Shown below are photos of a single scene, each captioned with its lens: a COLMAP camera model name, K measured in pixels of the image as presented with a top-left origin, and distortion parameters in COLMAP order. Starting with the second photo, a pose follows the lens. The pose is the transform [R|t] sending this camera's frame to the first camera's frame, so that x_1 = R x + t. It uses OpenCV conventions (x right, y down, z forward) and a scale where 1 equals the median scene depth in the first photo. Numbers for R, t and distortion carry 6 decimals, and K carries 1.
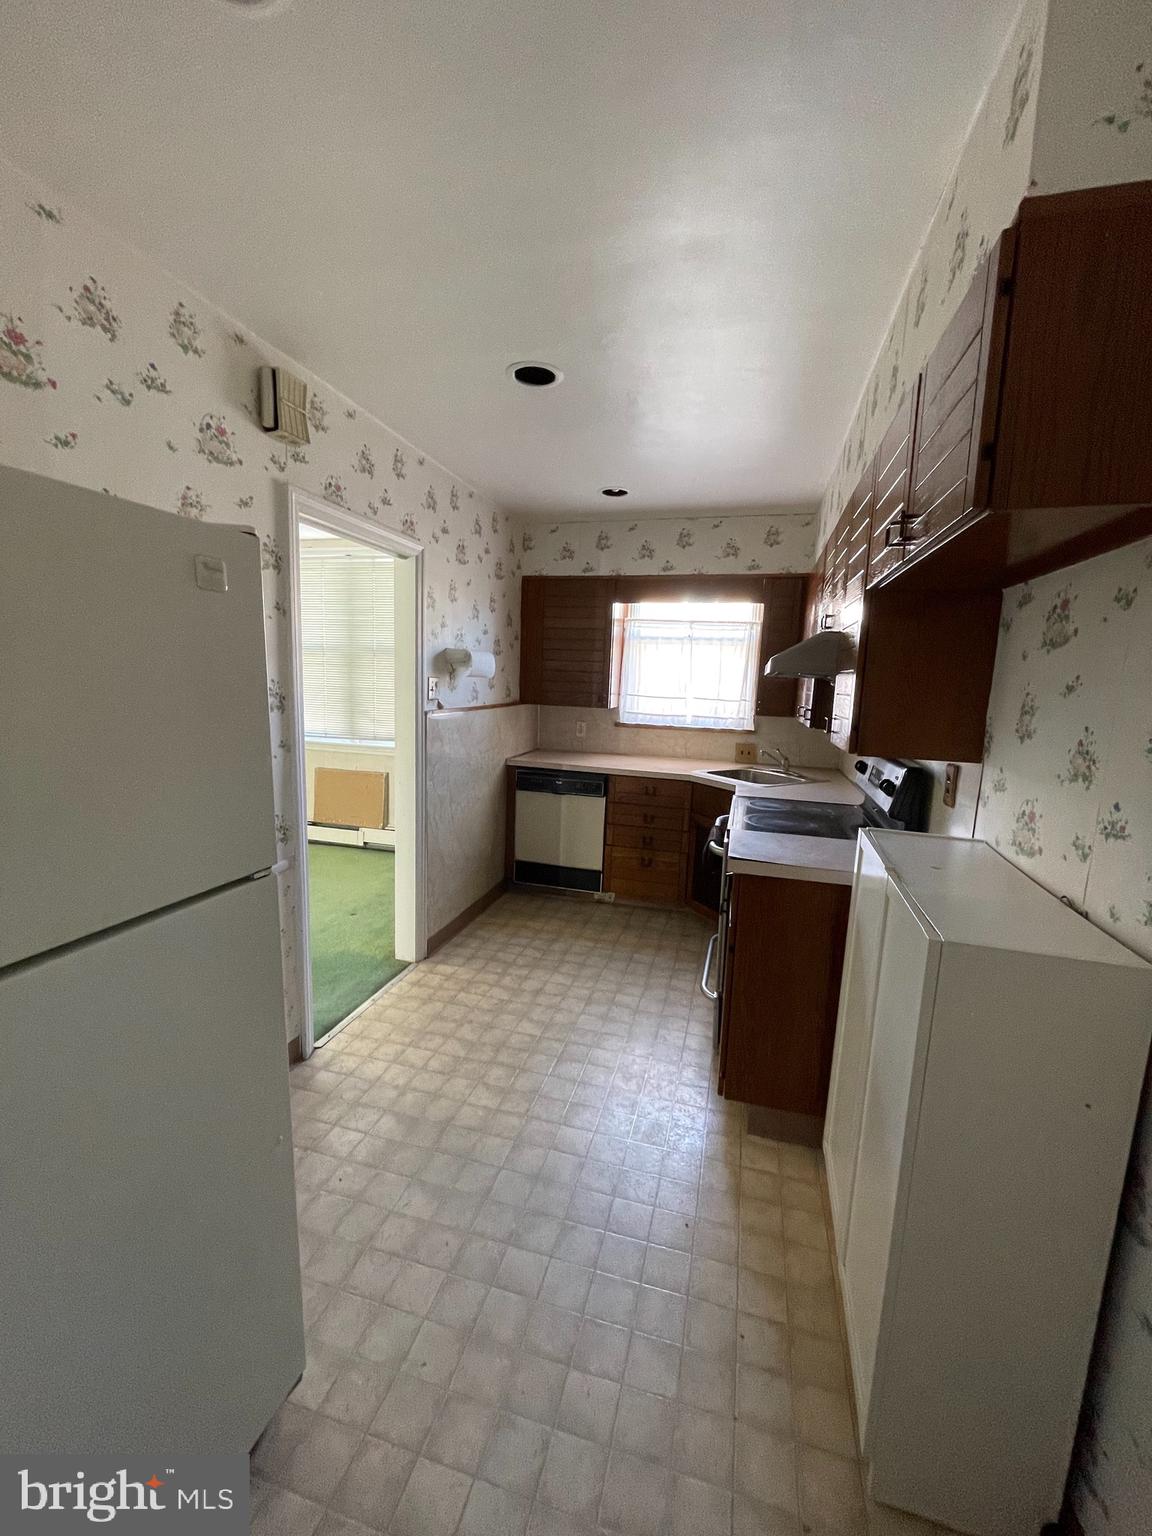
lens RADIAL K [[618.4, 0, 575.7], [0, 618.4, 760.9], [0, 0, 1]] dist [0.001982, -0.000448]
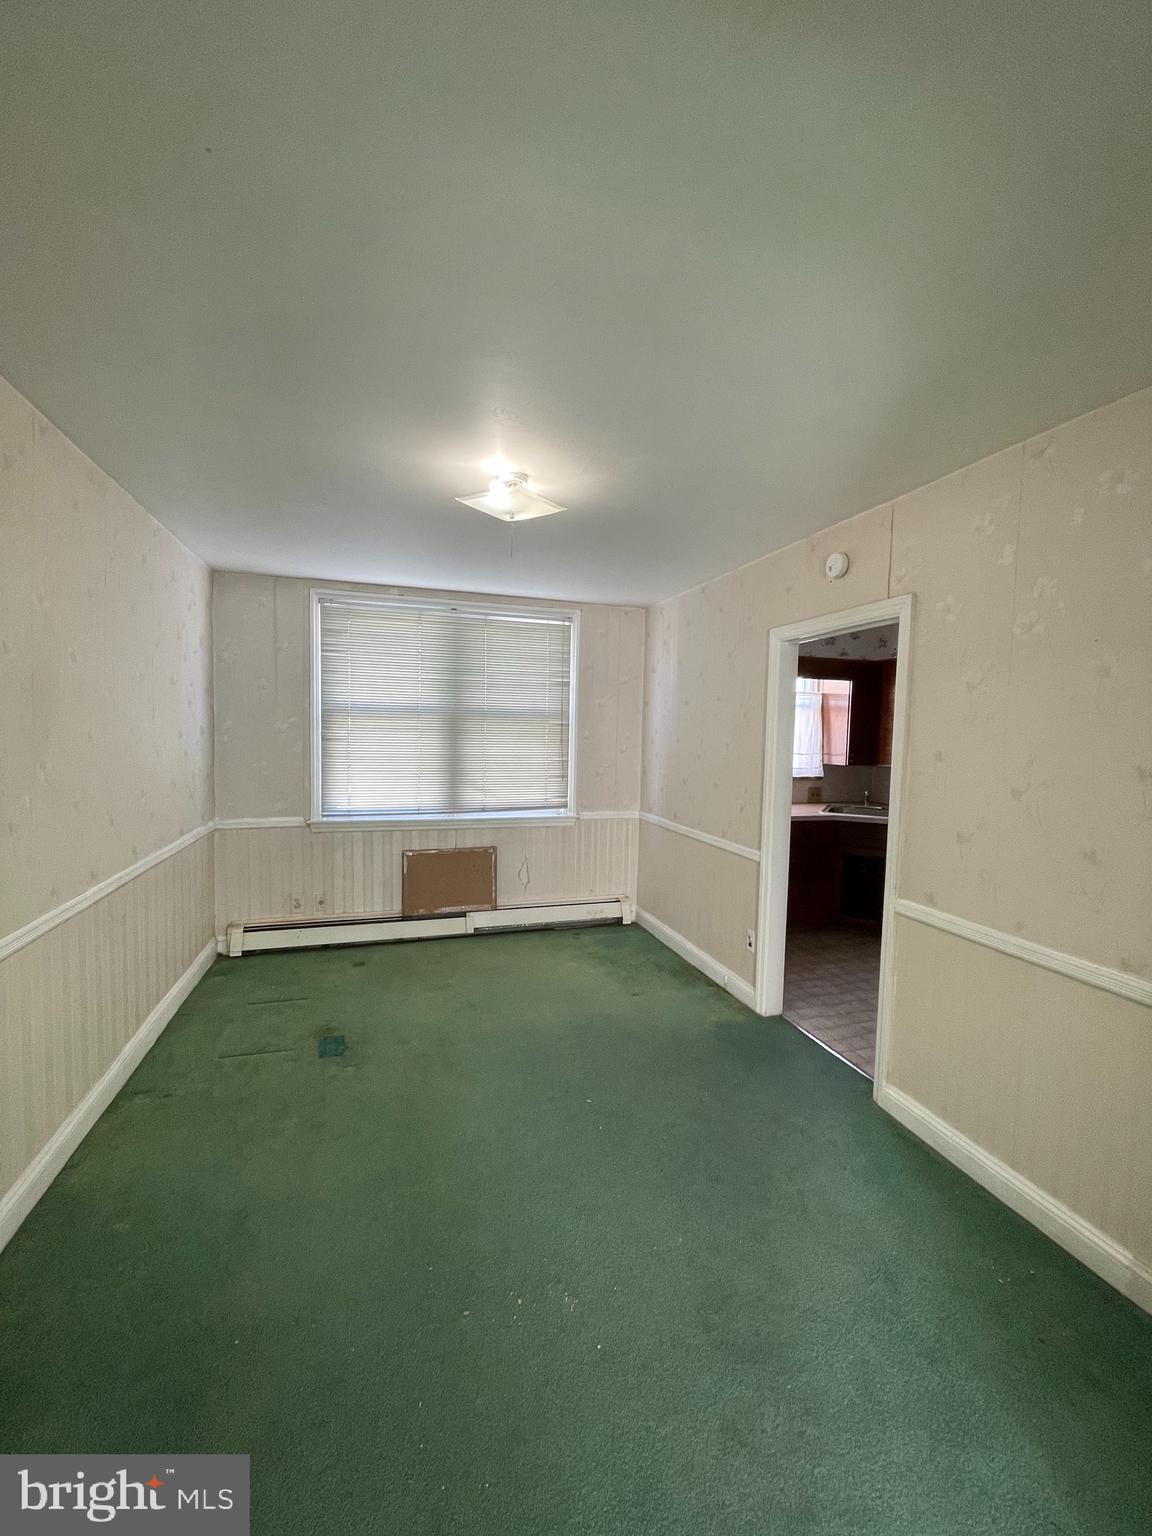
lens RADIAL K [[618.4, 0, 570.4], [0, 618.4, 772.7], [0, 0, 1]] dist [0.001982, -0.000448]
pose [[0.844631, -0.054380, 0.532580, -0.994302], [0.083975, 0.995970, -0.031482, -0.073787], [-0.528722, 0.071314, 0.845794, 0.240110]]
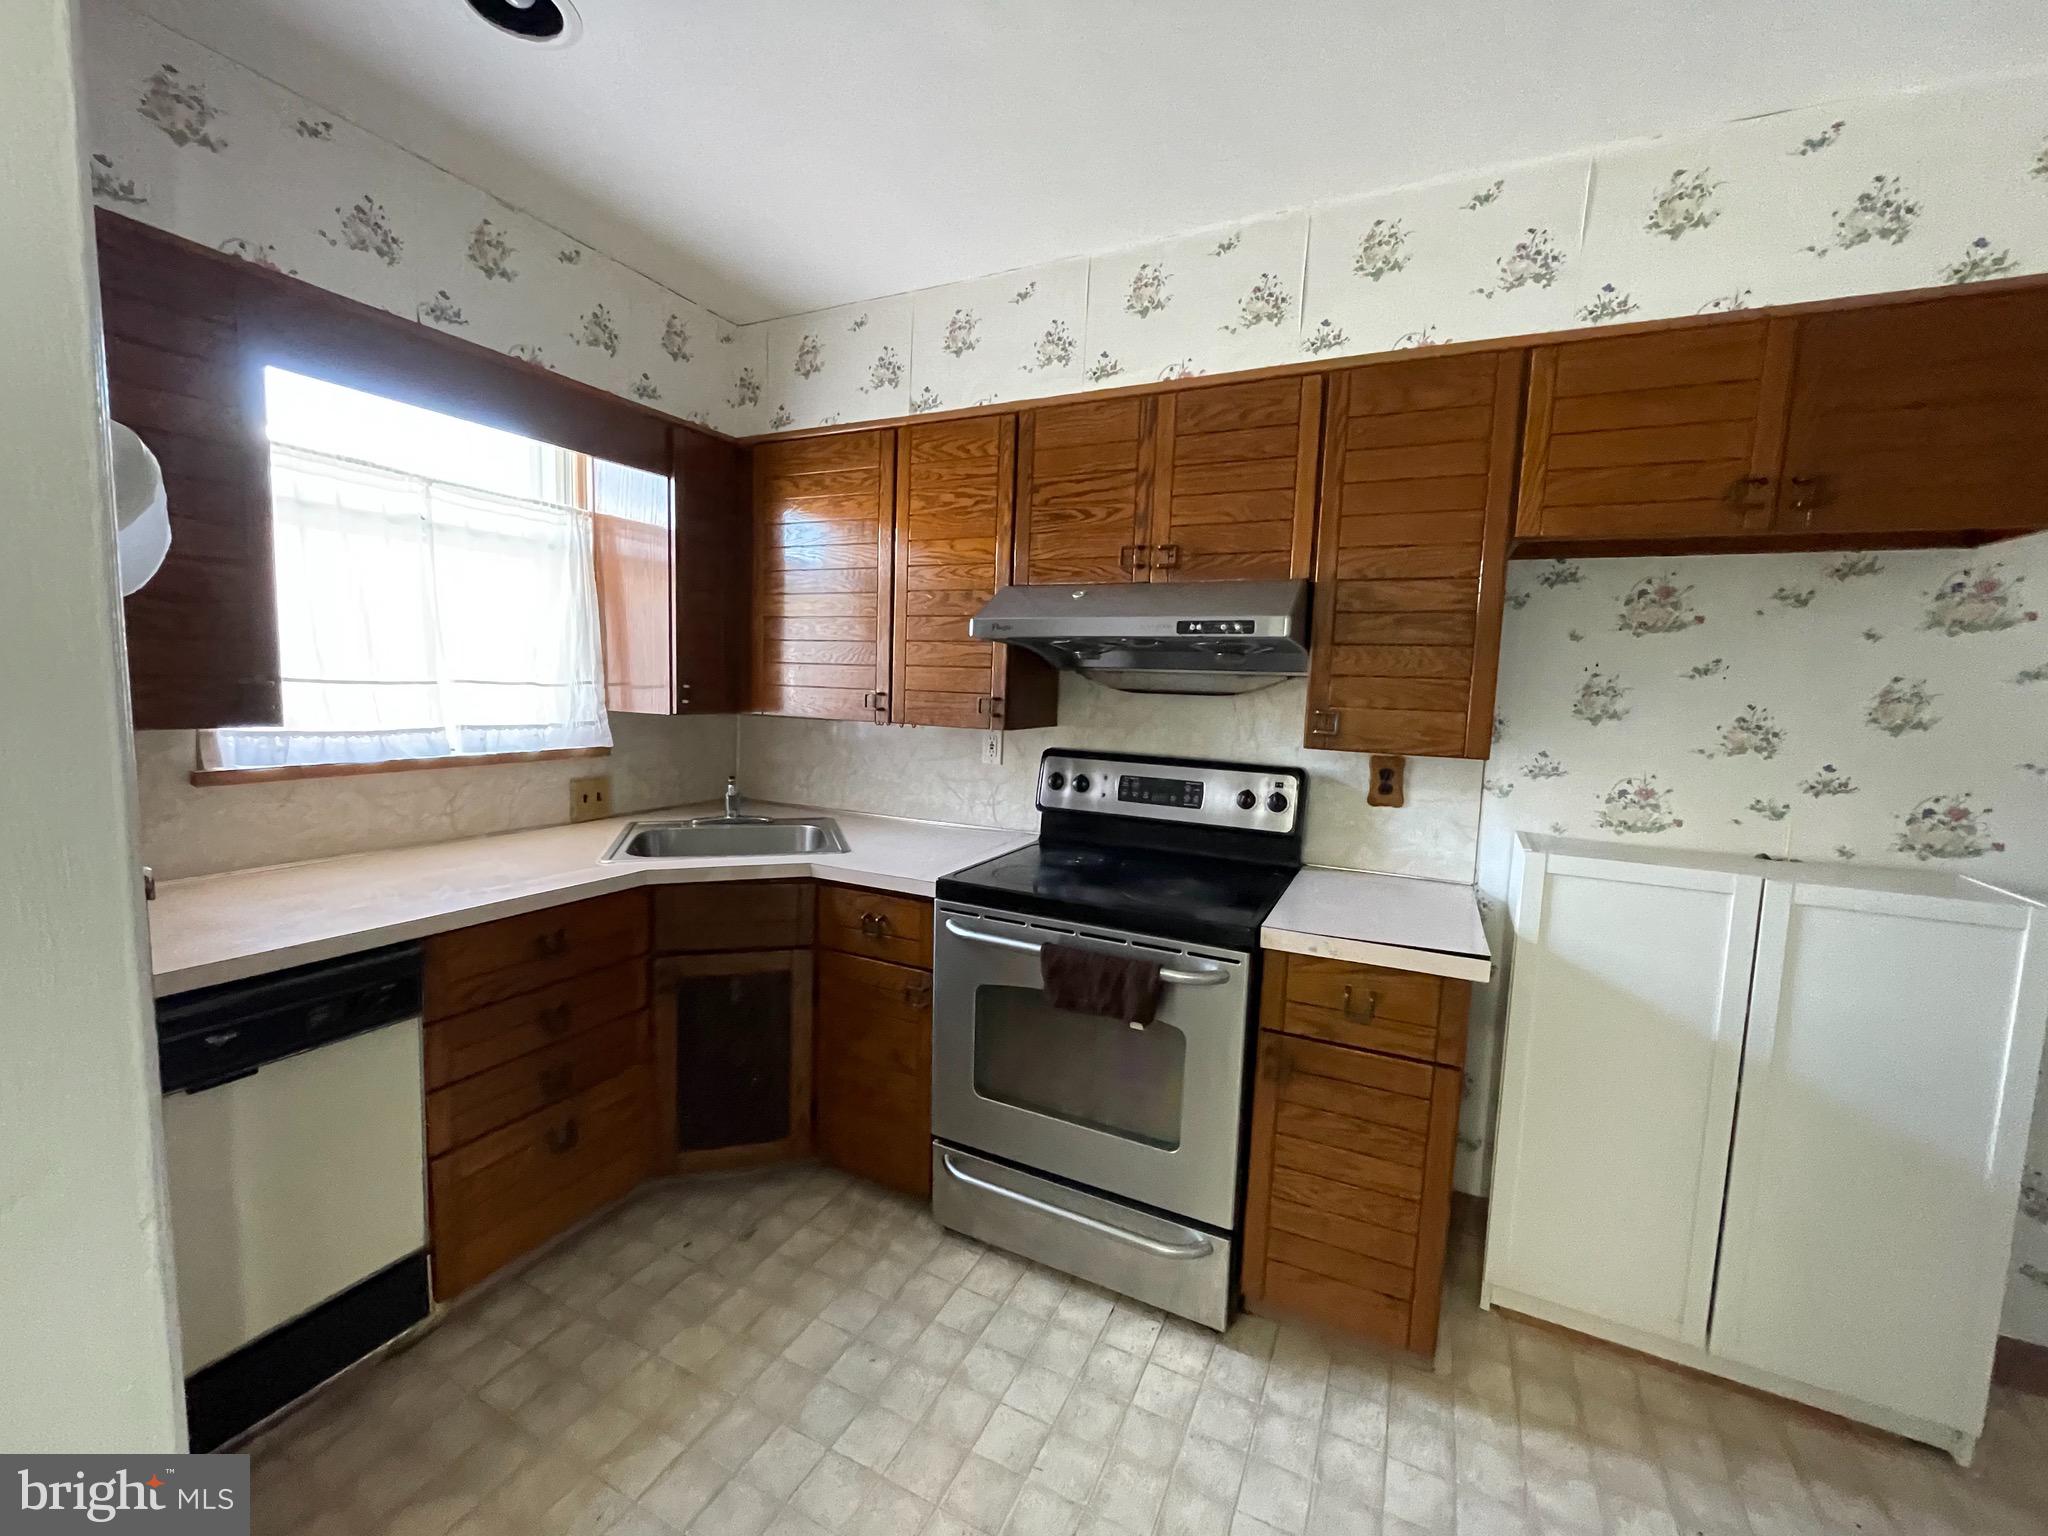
lens RADIAL K [[824.6, 0, 1024.4], [0, 824.6, 762.3], [0, 0, 1]] dist [0.001982, -0.000448]
pose [[0.181616, -0.128051, 0.974997, -0.316827], [0.104902, 0.988351, 0.110265, -0.089068], [-0.977758, 0.082253, 0.192933, 0.693624]]
